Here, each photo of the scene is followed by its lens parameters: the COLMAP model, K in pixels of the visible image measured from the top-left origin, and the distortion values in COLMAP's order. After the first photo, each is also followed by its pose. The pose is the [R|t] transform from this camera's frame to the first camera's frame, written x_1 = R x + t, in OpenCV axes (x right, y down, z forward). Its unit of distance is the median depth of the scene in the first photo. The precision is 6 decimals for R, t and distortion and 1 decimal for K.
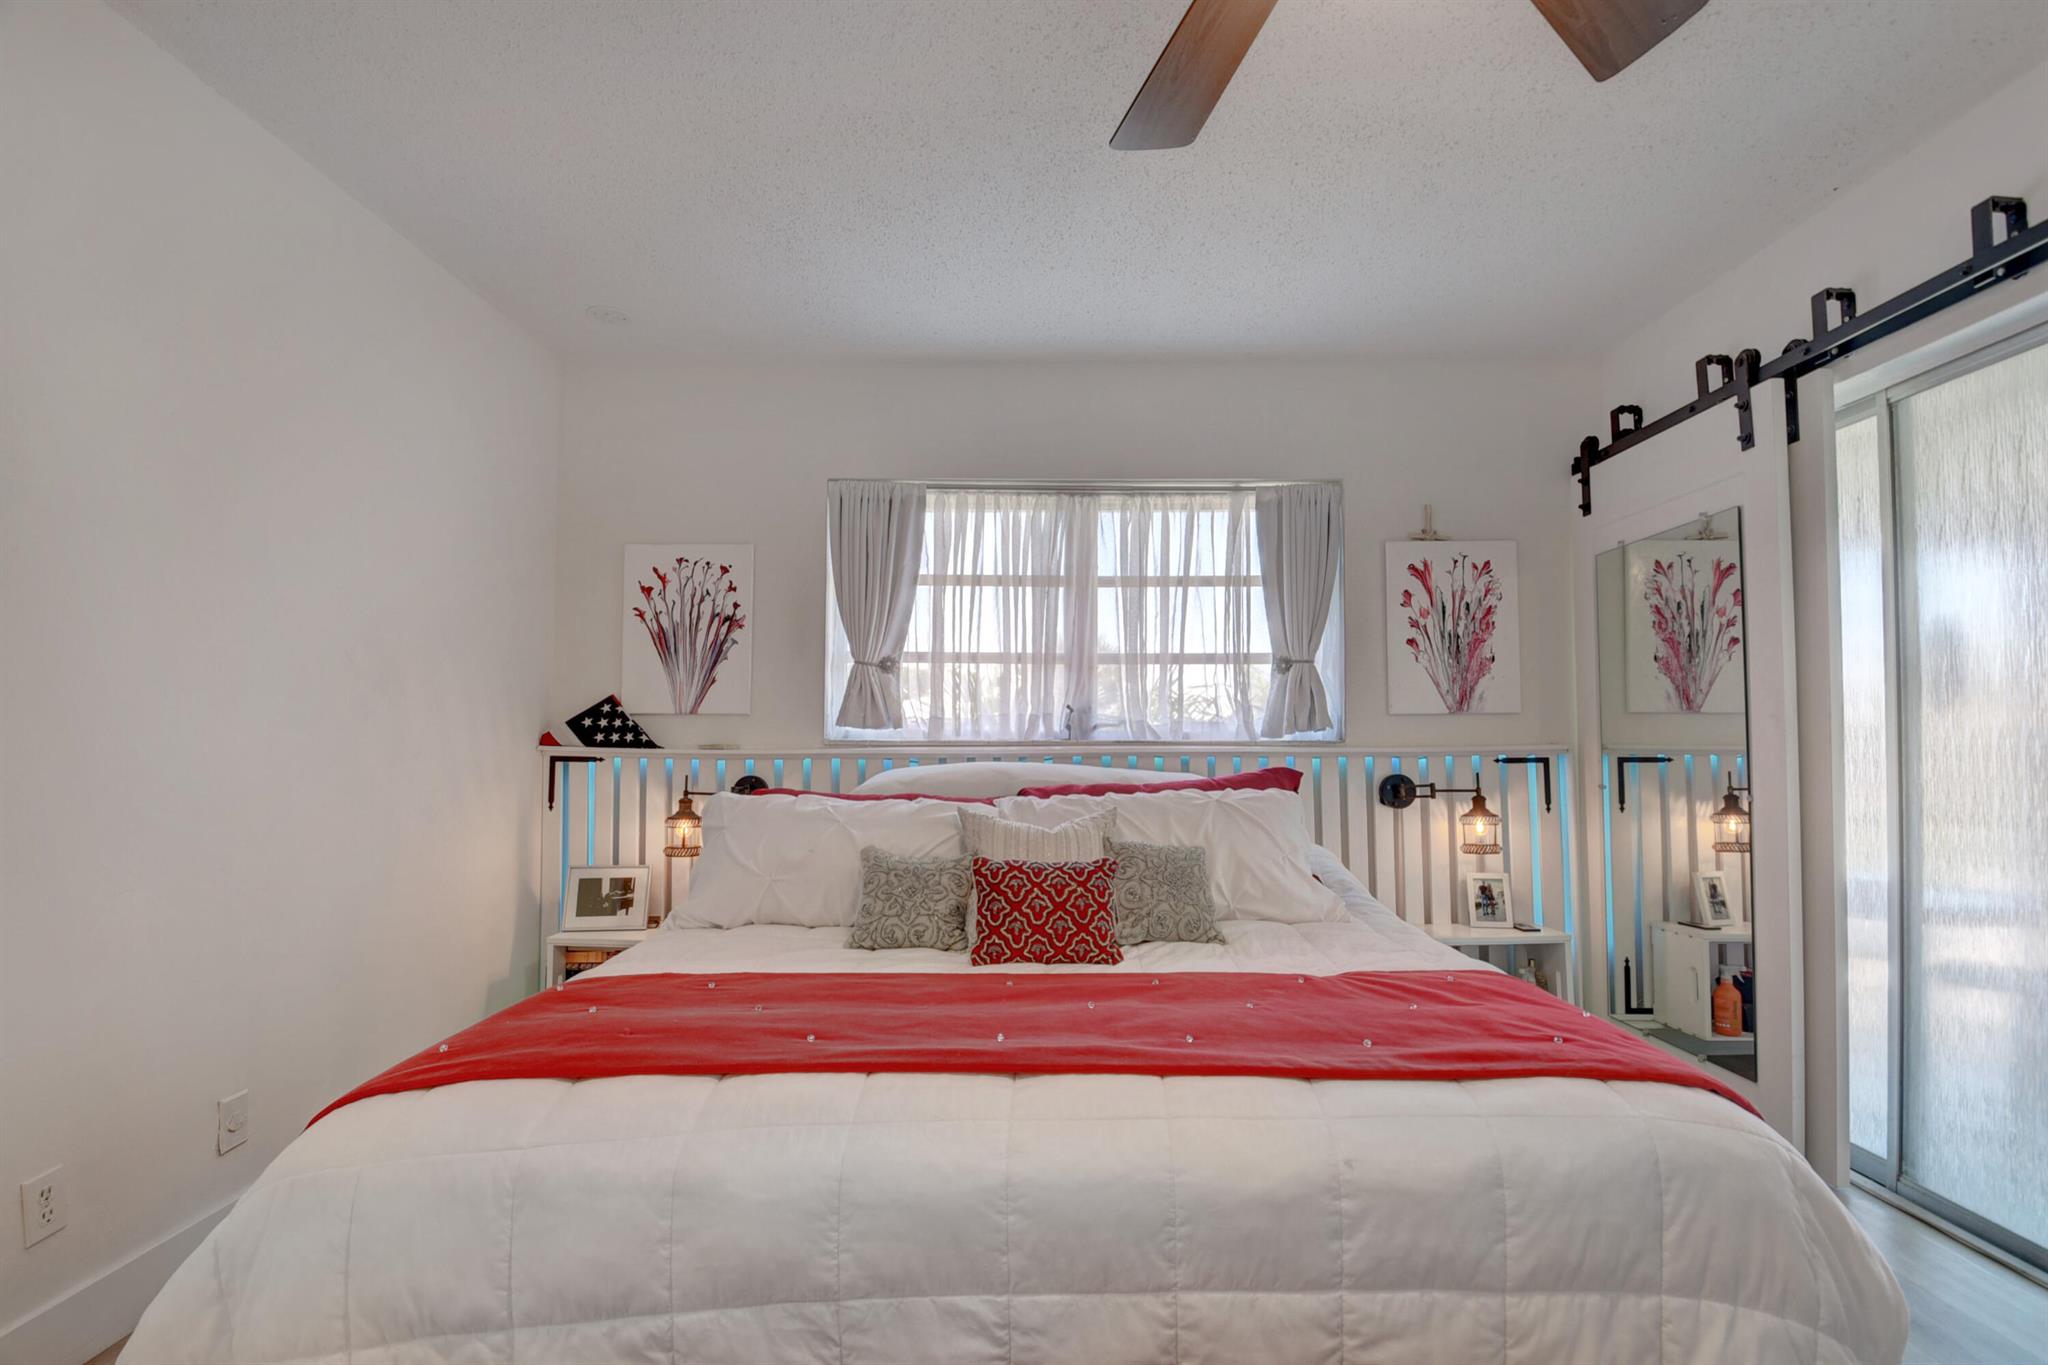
lens RADIAL K [[897.4, 0, 1027.4], [0, 897.4, 720.3], [0, 0, 1]] dist [0.032004, -0.041326]
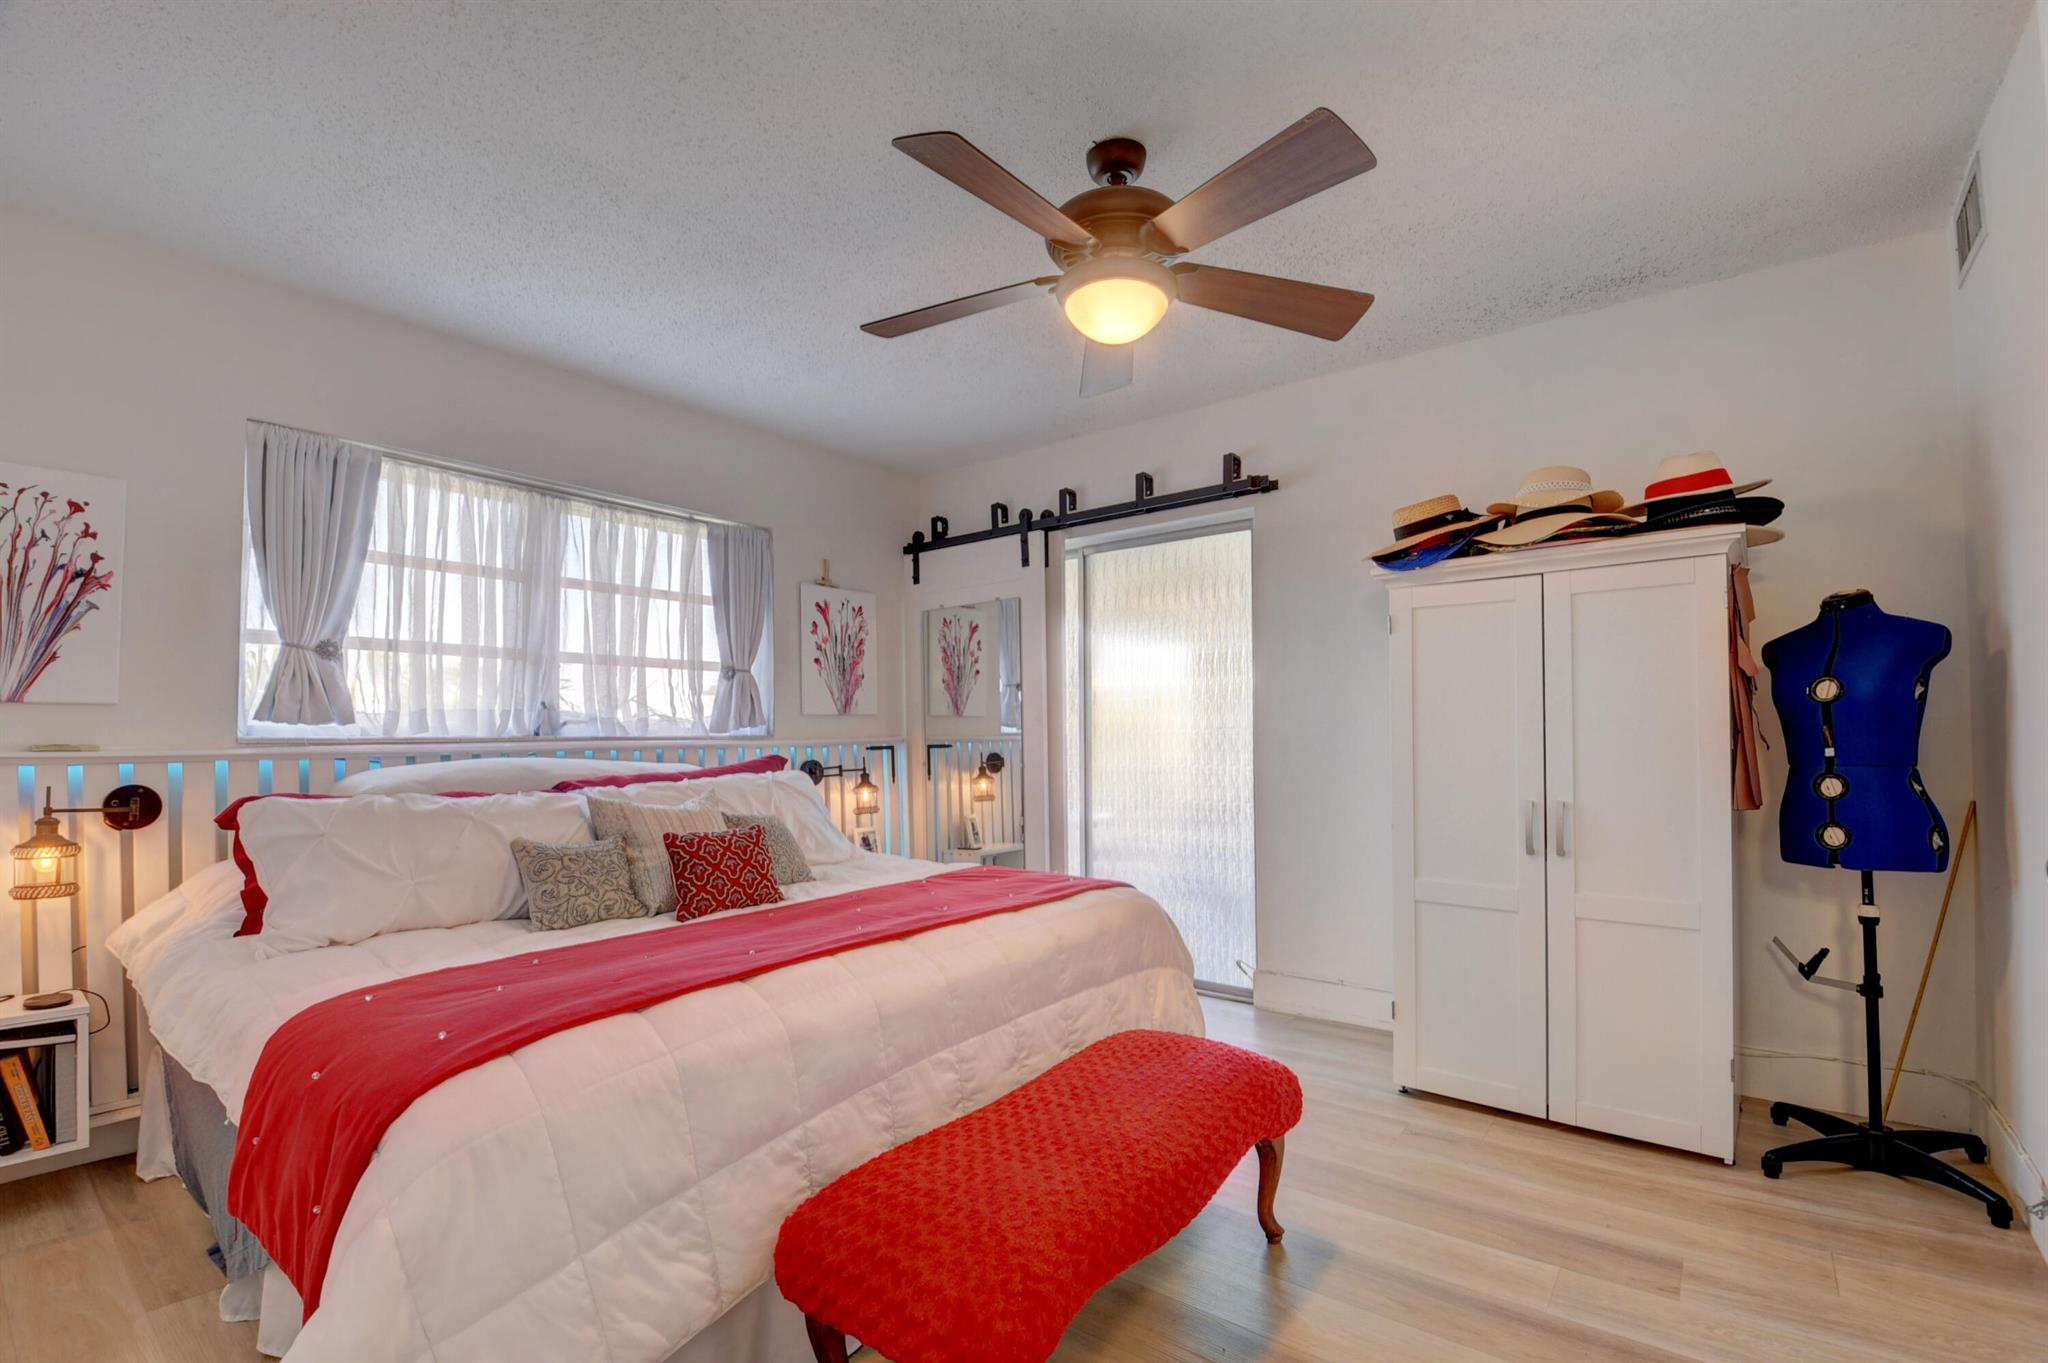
lens RADIAL K [[897.4, 0, 1027.4], [0, 897.4, 719.3], [0, 0, 1]] dist [0.032004, -0.041326]
pose [[0.609693, 0.008878, 0.792588, -0.436277], [-0.007804, 0.999956, -0.005197, 0.004143], [-0.792599, -0.003017, 0.609736, -0.056431]]
